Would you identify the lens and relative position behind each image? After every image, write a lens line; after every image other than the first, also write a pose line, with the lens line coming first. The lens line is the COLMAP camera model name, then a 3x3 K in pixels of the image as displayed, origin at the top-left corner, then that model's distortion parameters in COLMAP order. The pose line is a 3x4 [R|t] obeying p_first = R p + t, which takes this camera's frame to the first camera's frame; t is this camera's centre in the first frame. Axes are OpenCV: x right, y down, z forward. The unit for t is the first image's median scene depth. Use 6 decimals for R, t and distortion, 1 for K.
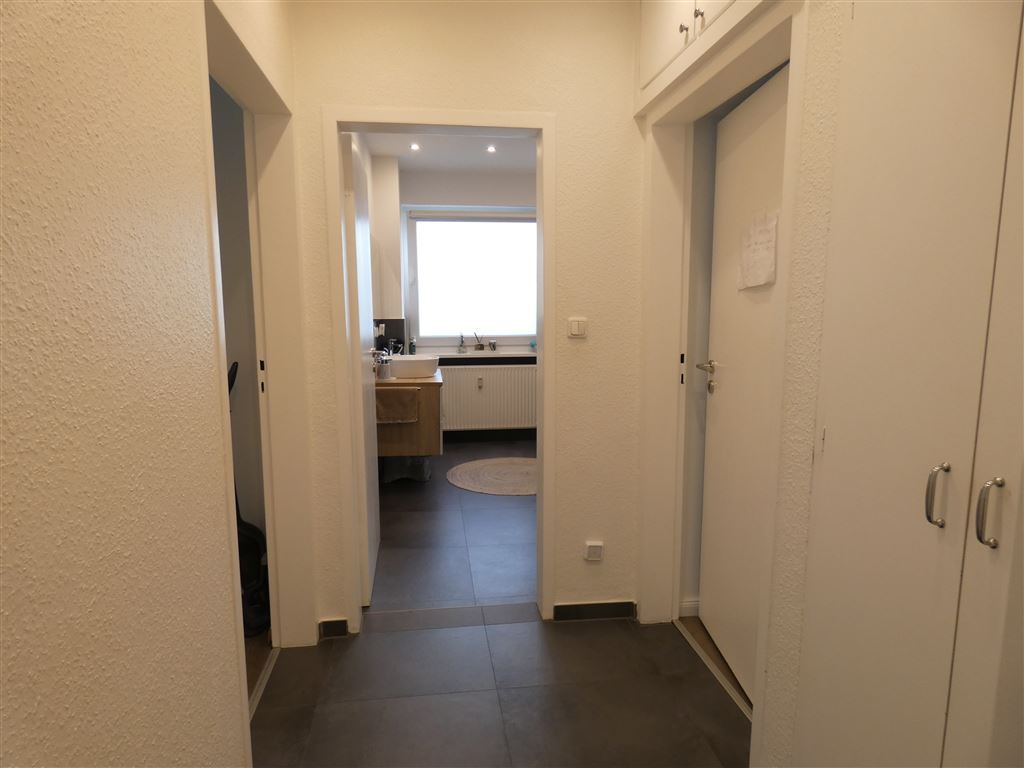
lens RADIAL K [[617.9, 0, 512.7], [0, 617.9, 385.2], [0, 0, 1]] dist [-0.001399, 0.003897]
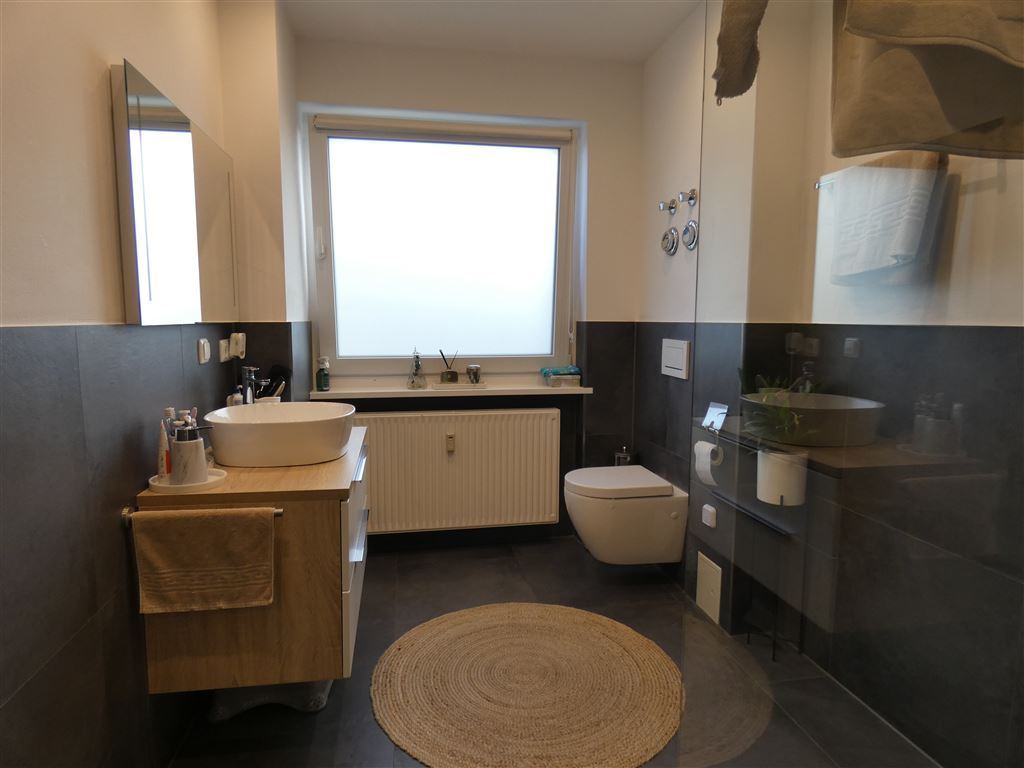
lens RADIAL K [[617.9, 0, 509.4], [0, 617.9, 384.8], [0, 0, 1]] dist [-0.001399, 0.003897]
pose [[0.999182, 0.000545, 0.040429, -0.023218], [0.000247, 0.999809, -0.019559, -0.044449], [-0.040432, 0.019553, 0.998991, 0.460129]]
